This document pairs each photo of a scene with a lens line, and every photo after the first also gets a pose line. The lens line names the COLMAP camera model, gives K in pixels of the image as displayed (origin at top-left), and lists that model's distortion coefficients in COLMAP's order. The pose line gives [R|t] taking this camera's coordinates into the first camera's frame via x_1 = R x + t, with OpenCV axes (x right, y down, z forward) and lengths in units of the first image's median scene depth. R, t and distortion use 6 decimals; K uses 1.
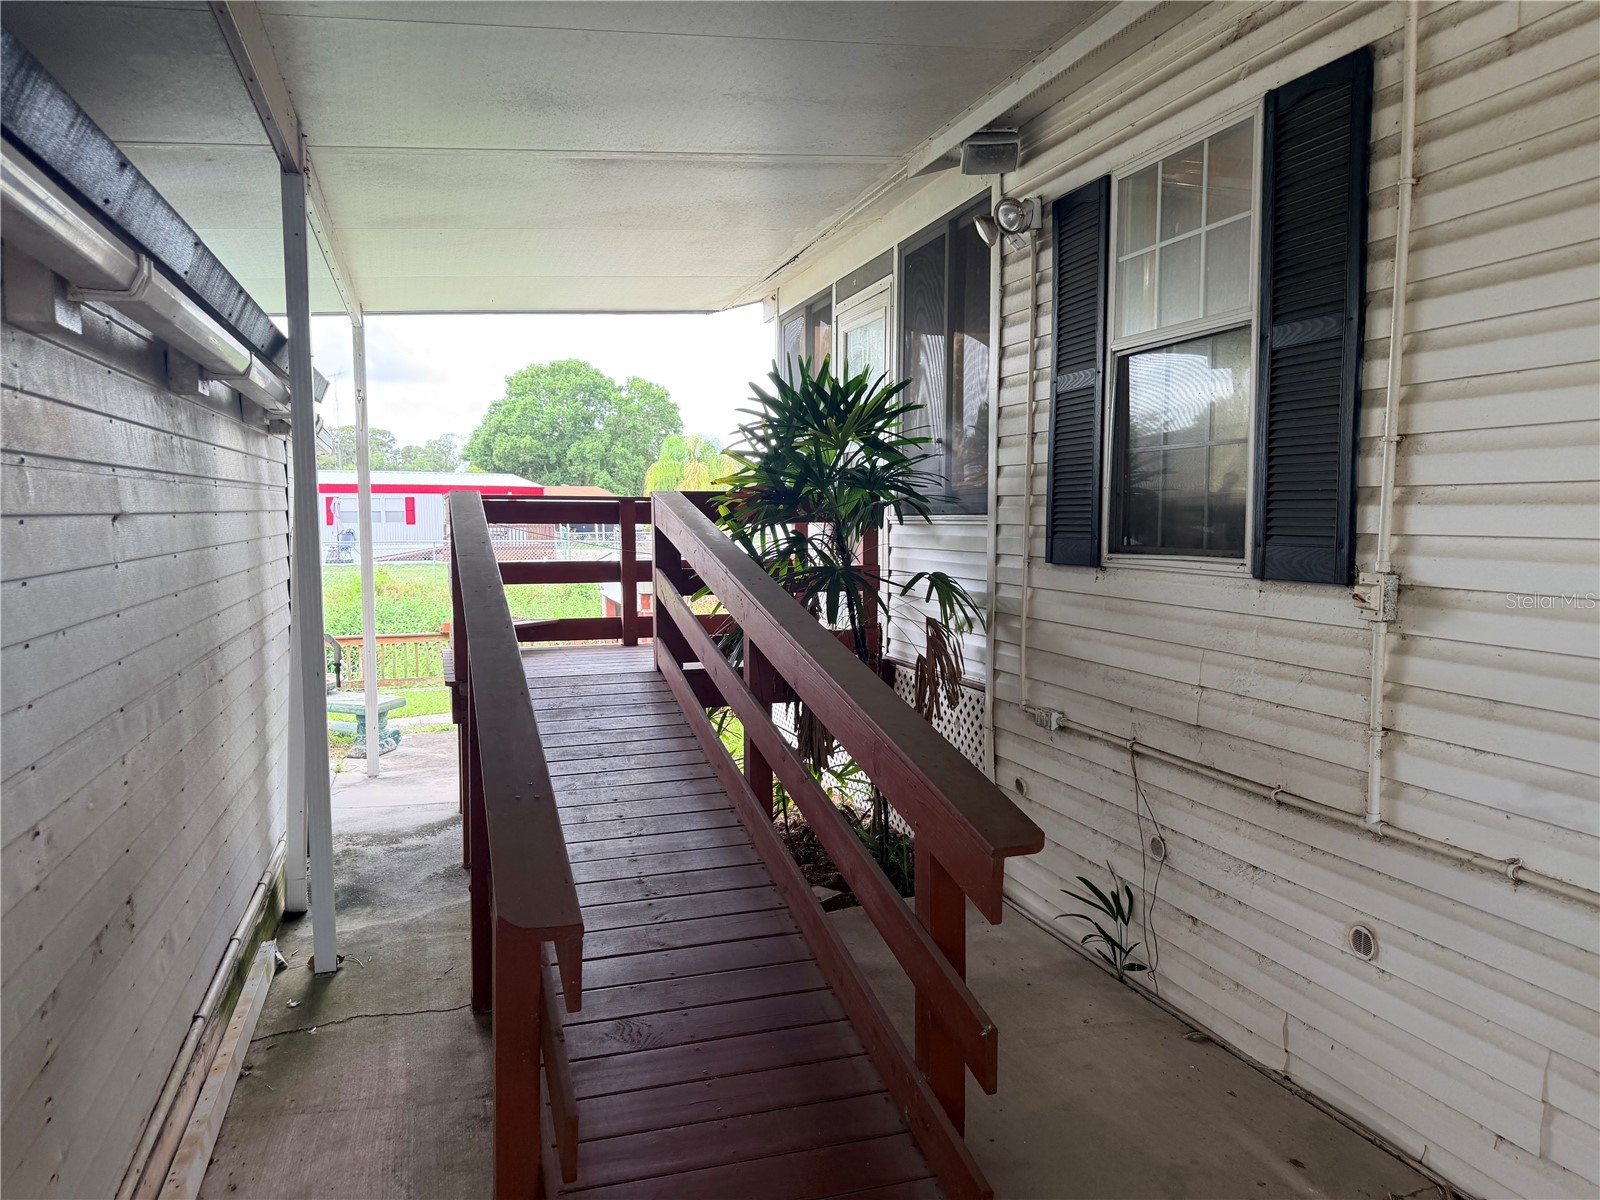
lens RADIAL K [[1052.2, 0, 800.0], [0, 1052.2, 600.0], [0, 0, 1]] dist [0.001303, -0.000987]
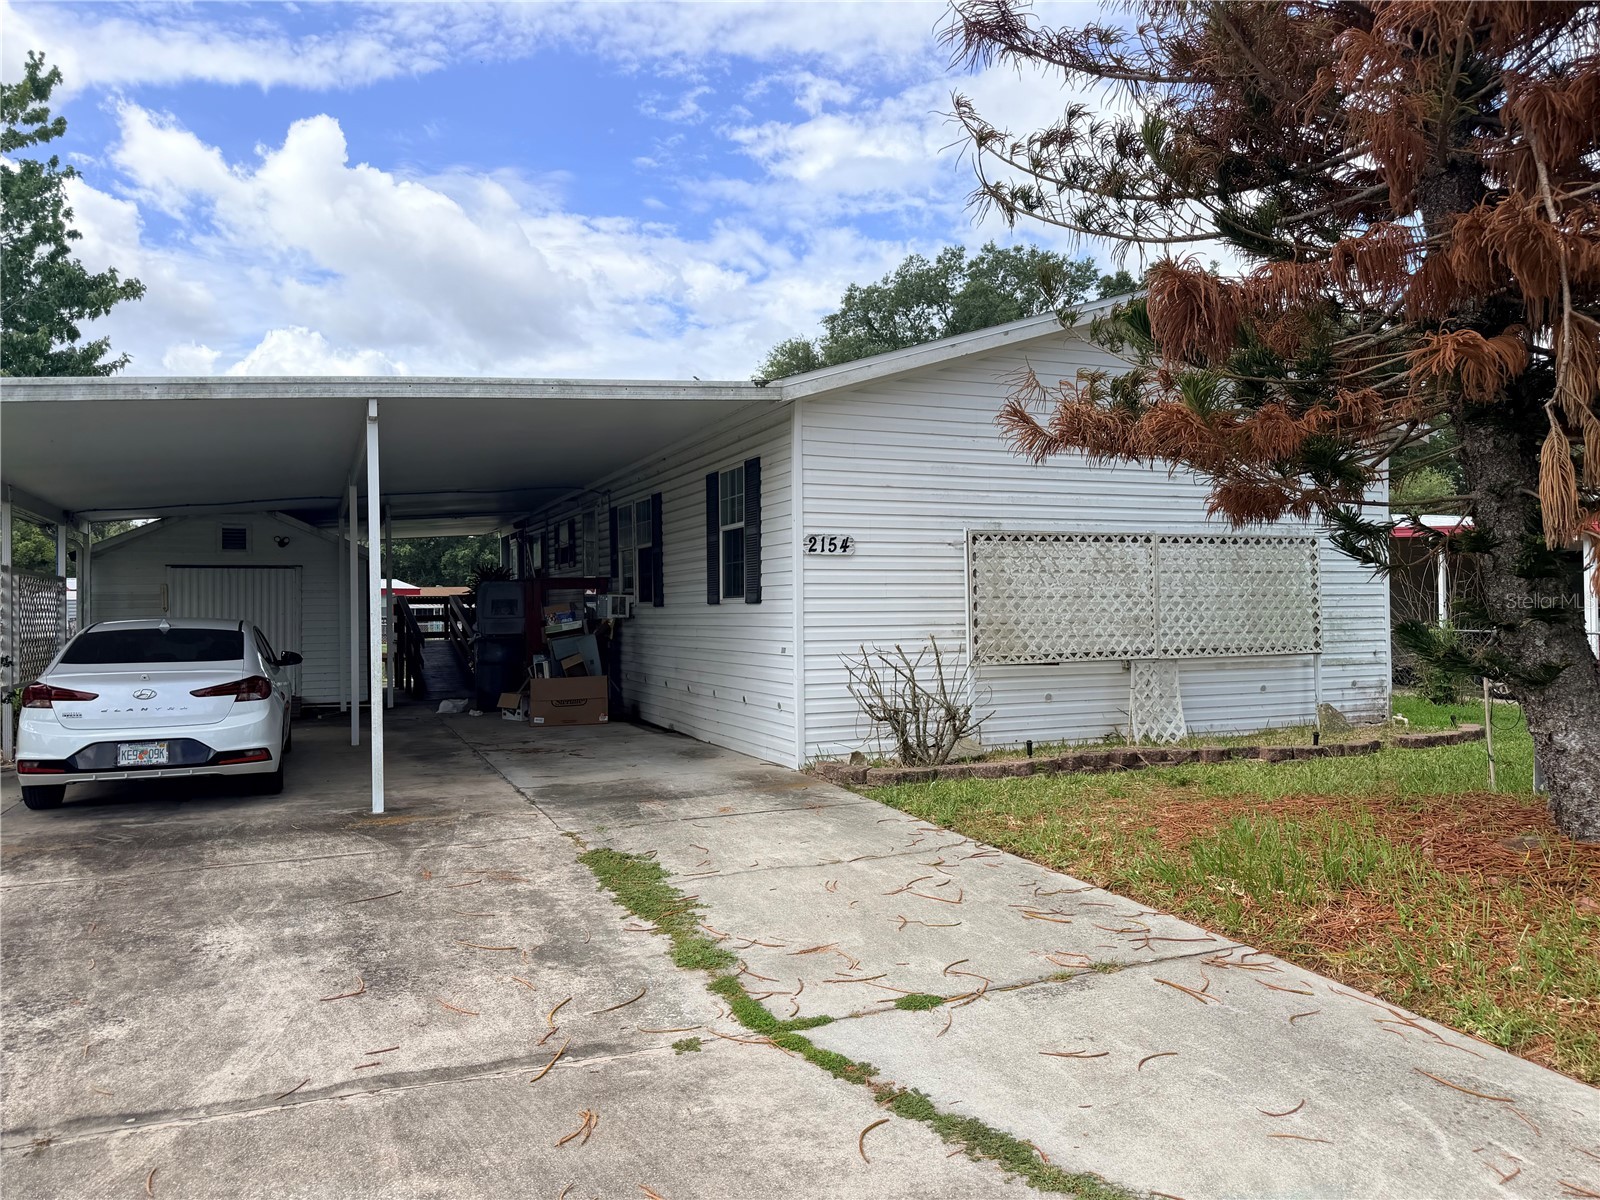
lens RADIAL K [[1163.6, 0, 800.0], [0, 1163.6, 600.0], [0, 0, 1]] dist [0.000372, 0.000102]
pose [[0.996667, -0.012643, 0.080597, 1.660191], [0.019912, 0.995740, -0.090032, 0.706044], [-0.079116, 0.091336, 0.992672, -7.290235]]
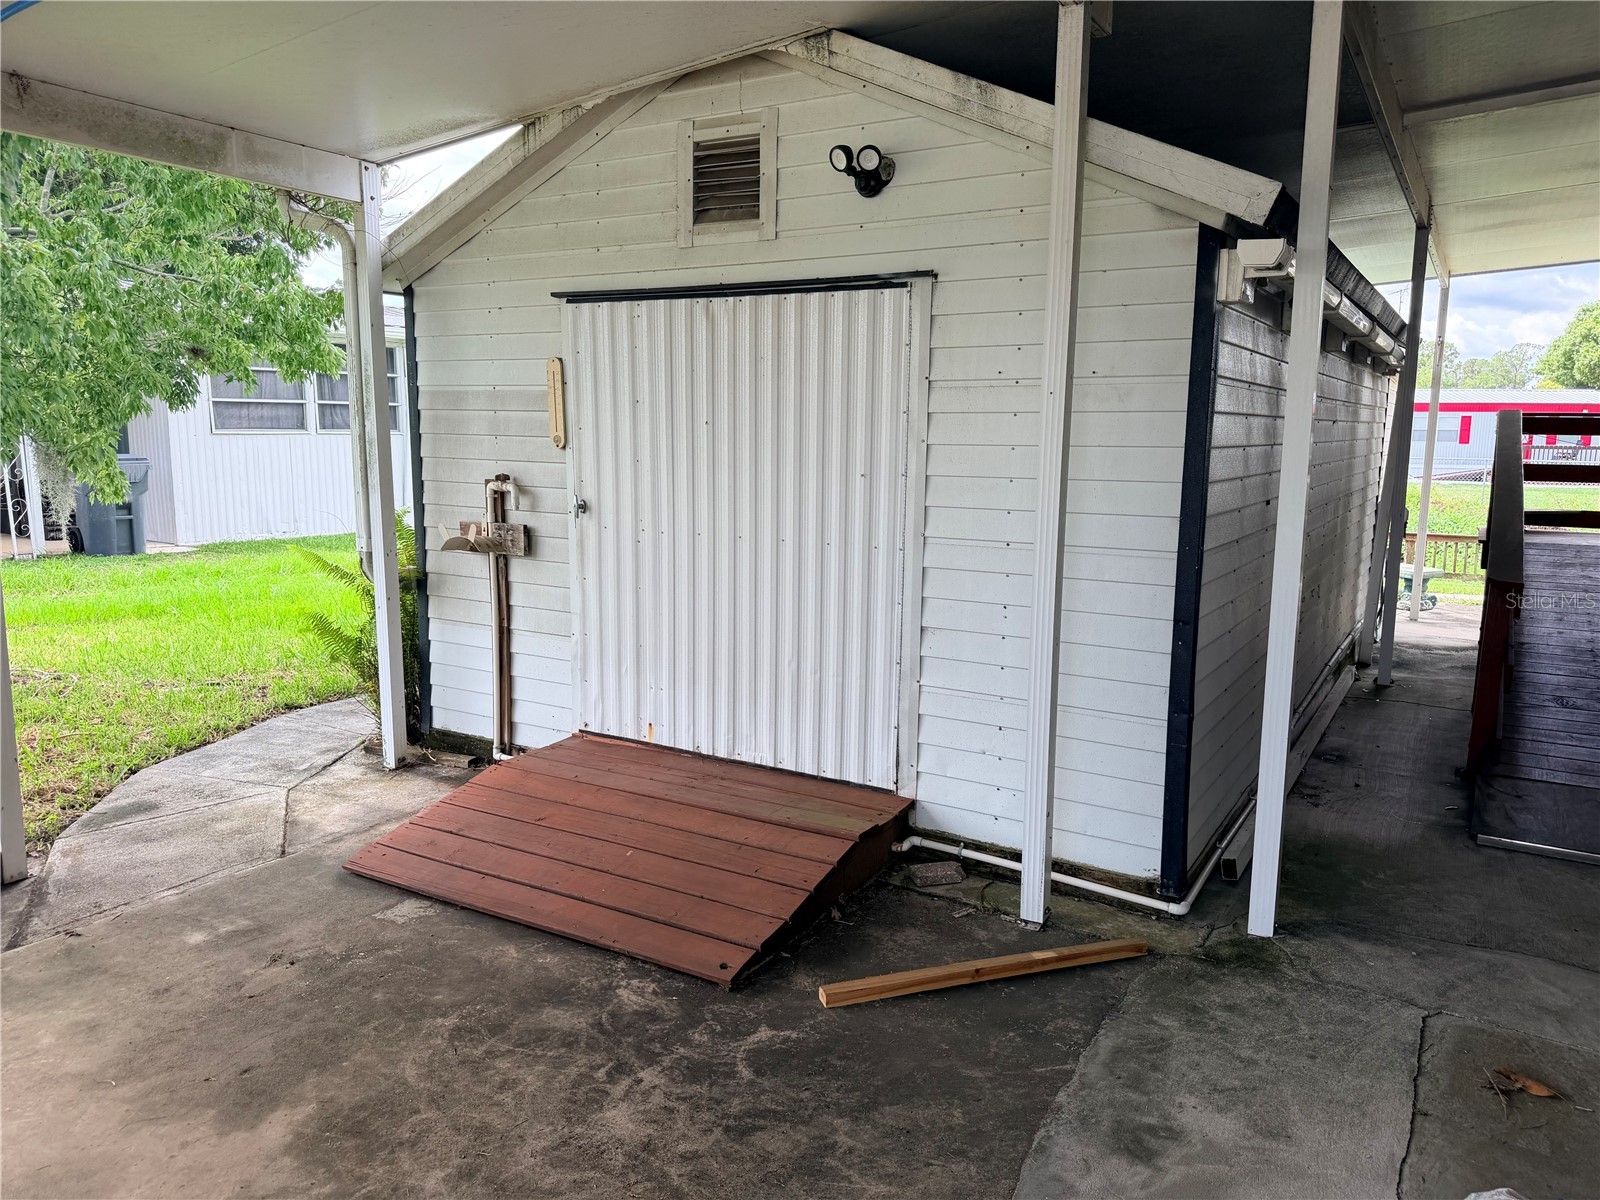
lens RADIAL K [[1163.6, 0, 800.0], [0, 1163.6, 600.0], [0, 0, 1]] dist [0.000372, 0.000102]
pose [[0.645903, 0.120281, -0.753884, 0.310145], [-0.075272, 0.992732, 0.093899, 0.085528], [0.759700, -0.003903, 0.650263, -0.844708]]
